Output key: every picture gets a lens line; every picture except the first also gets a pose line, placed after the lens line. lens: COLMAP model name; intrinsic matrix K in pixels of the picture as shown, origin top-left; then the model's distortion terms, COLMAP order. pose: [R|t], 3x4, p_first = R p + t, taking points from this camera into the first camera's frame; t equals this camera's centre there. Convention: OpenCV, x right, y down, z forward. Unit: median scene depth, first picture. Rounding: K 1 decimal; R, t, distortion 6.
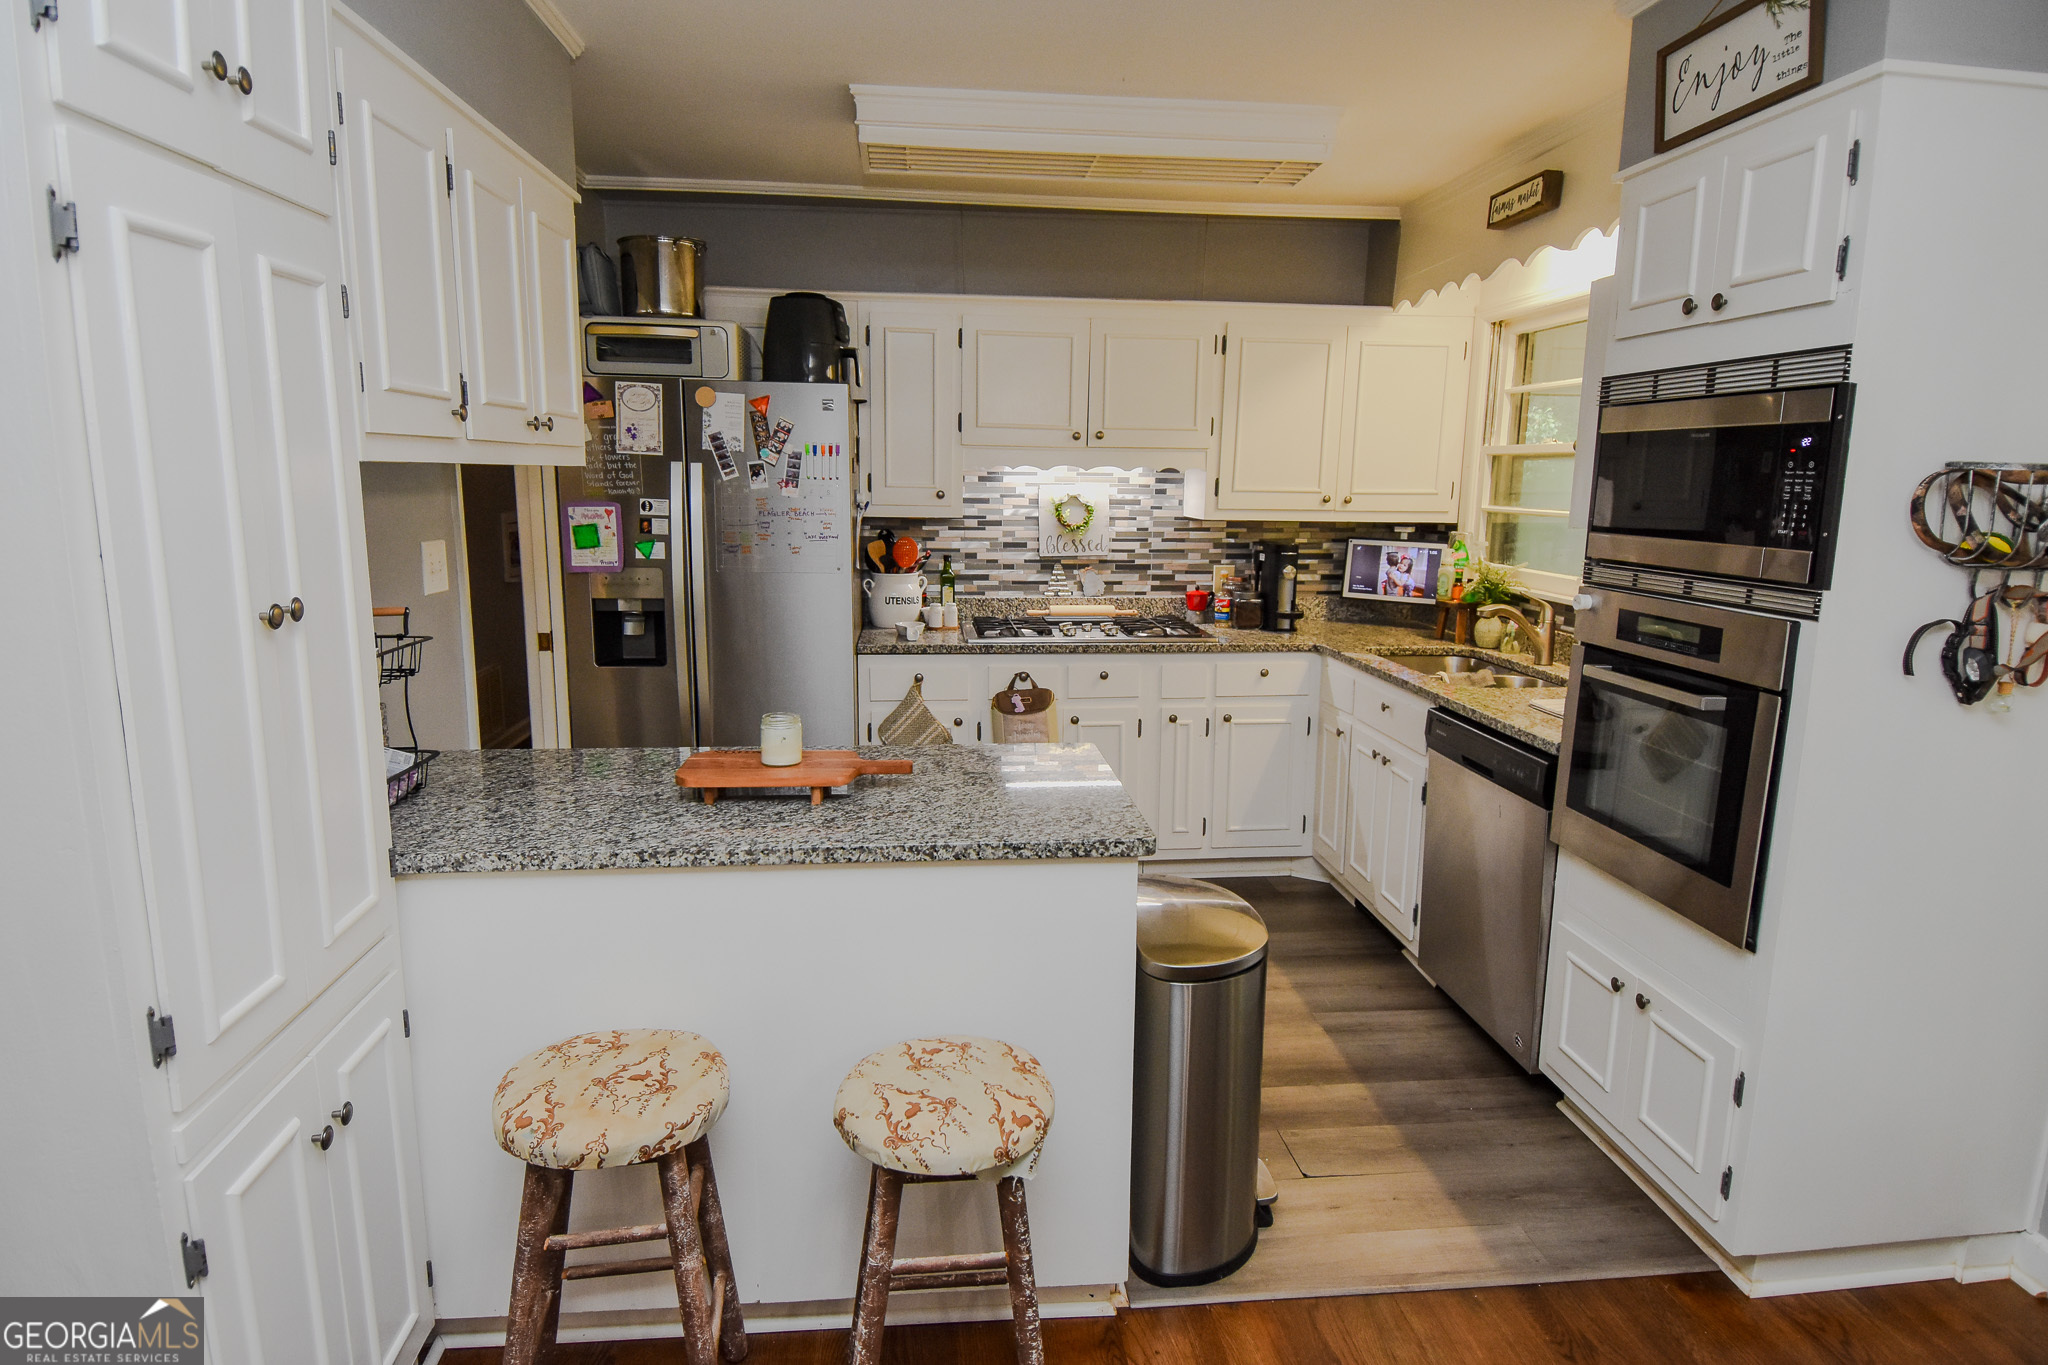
lens RADIAL K [[1112.7, 0, 1022.8], [0, 1112.7, 660.8], [0, 0, 1]] dist [0.061350, -0.062462]
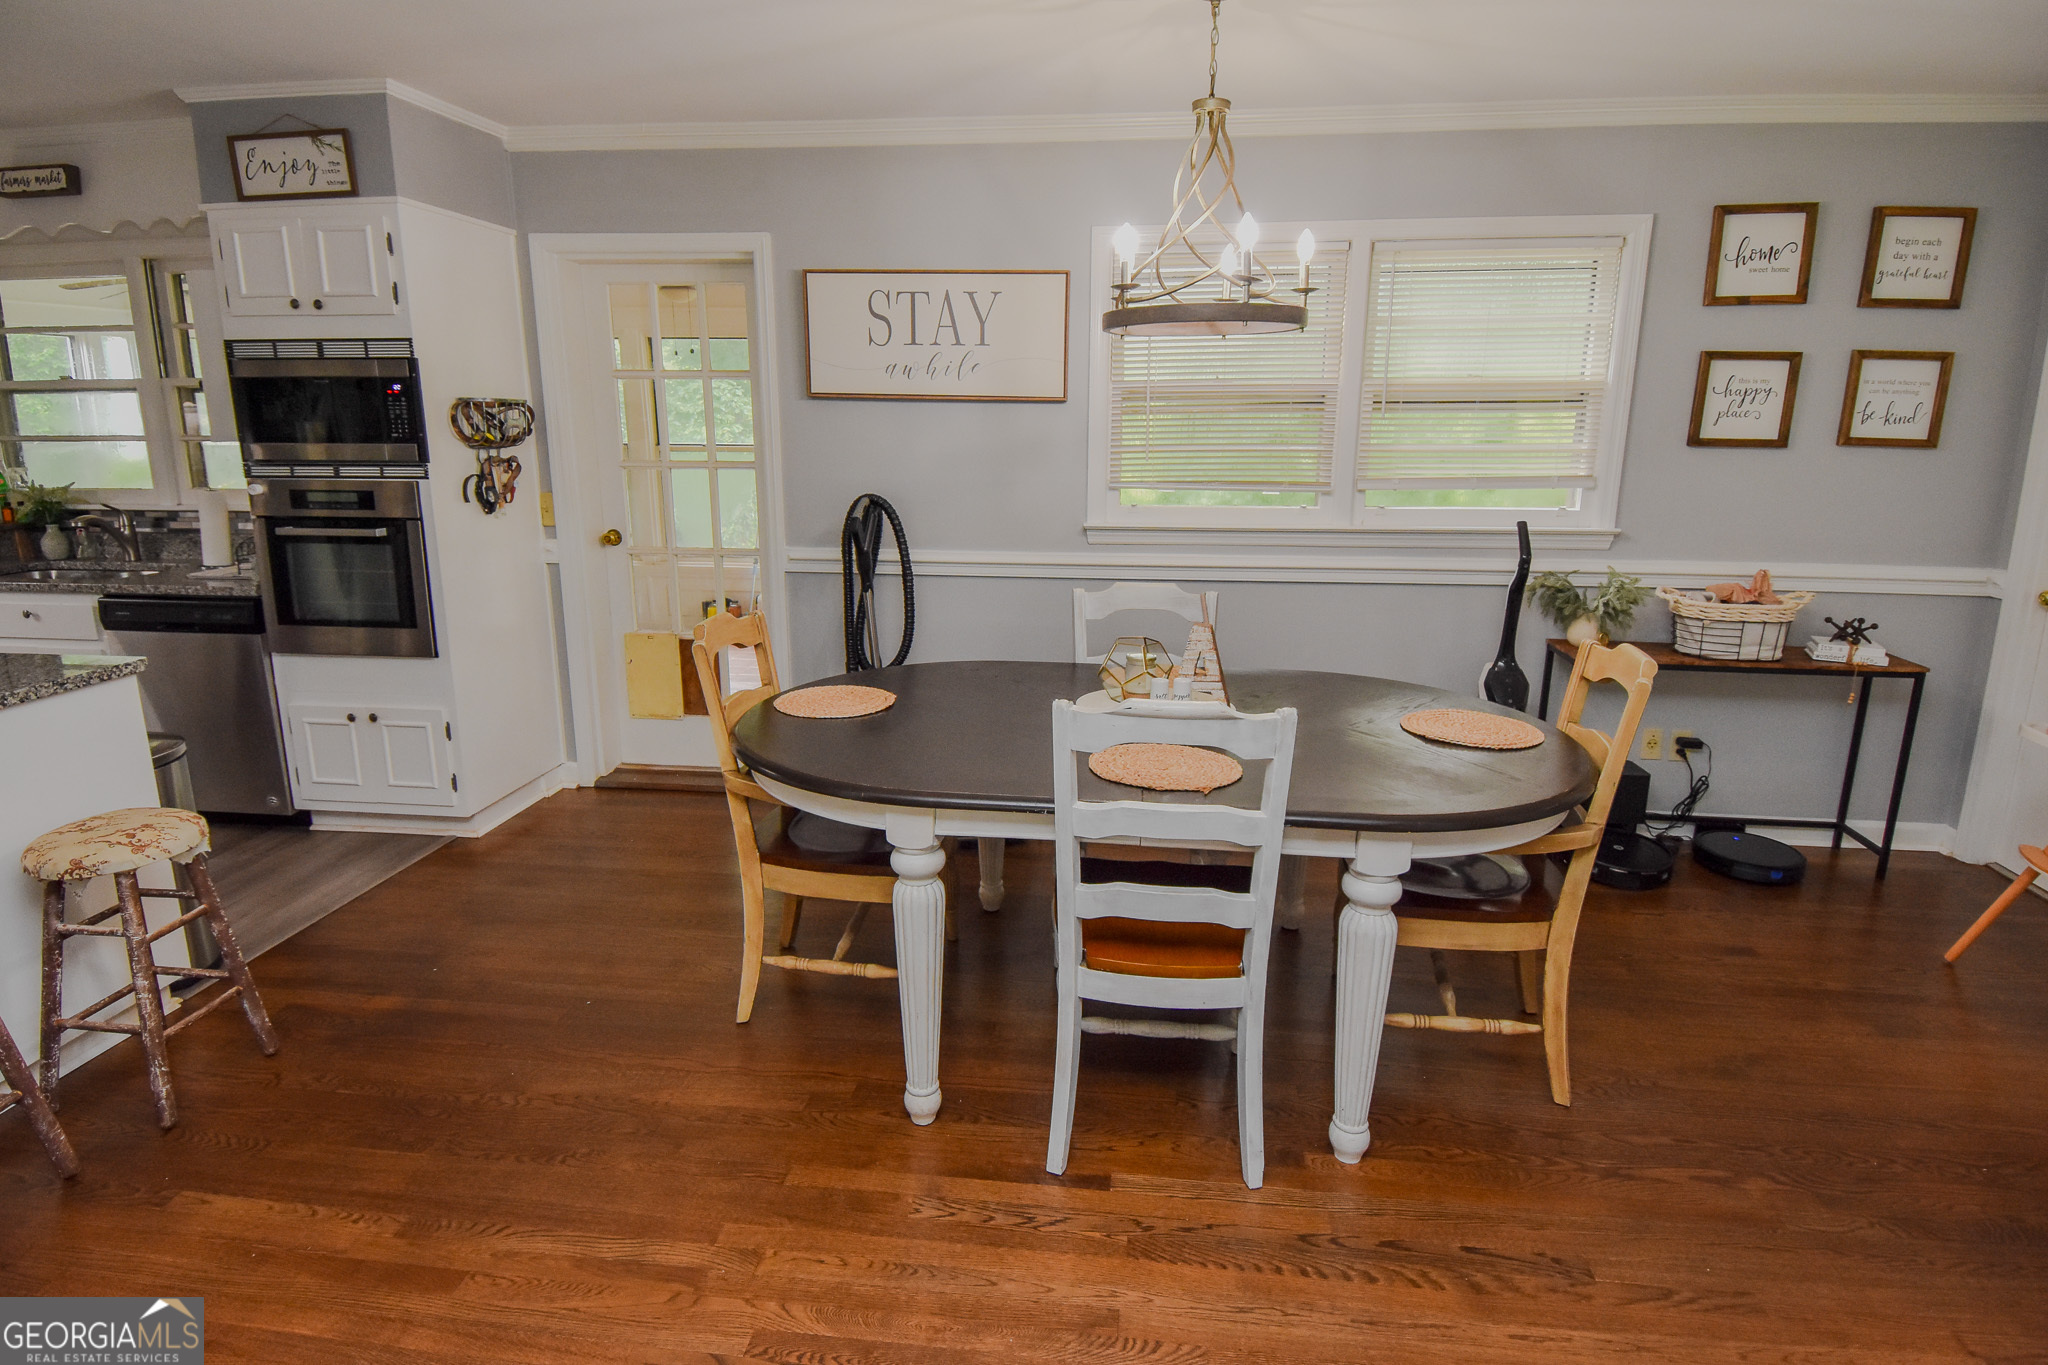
lens RADIAL K [[1088.6, 0, 1023.9], [0, 1088.6, 667.5], [0, 0, 1]] dist [0.020018, -0.032764]
pose [[0.212554, -0.230284, 0.949626, -0.568602], [0.160729, 0.966836, 0.198481, 0.042418], [-0.963840, 0.110444, 0.242518, -0.256282]]
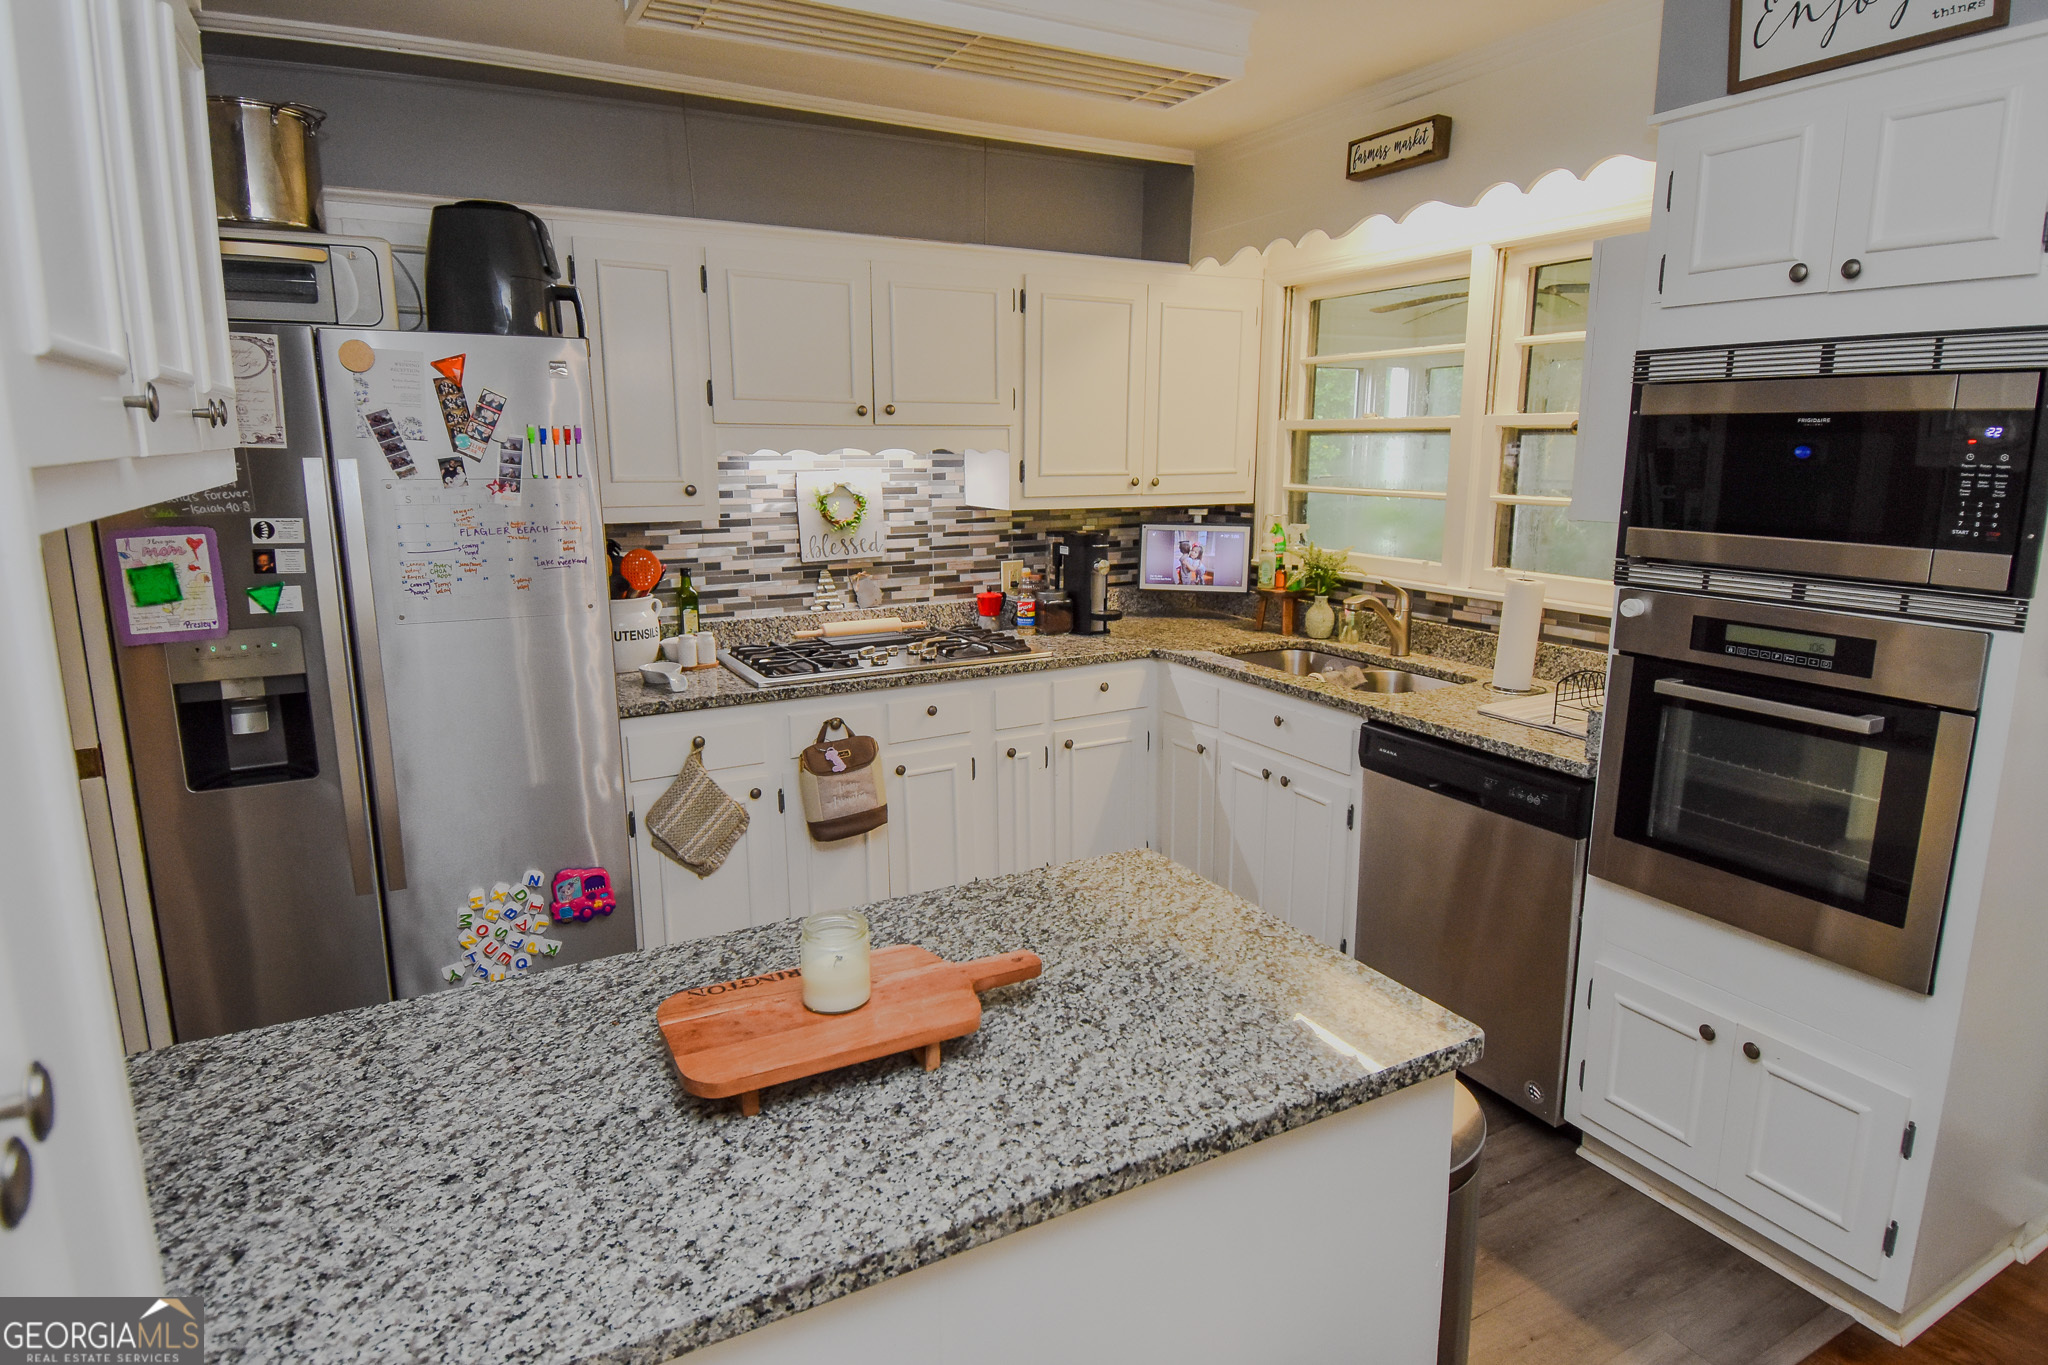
lens RADIAL K [[1139.6, 0, 1033.1], [0, 1139.6, 666.8], [0, 0, 1]] dist [0.056333, -0.060062]
pose [[0.919577, -0.090985, 0.382229, -0.218192], [0.078446, 0.995748, 0.048298, -0.066744], [-0.384998, -0.014430, 0.922805, 0.268145]]
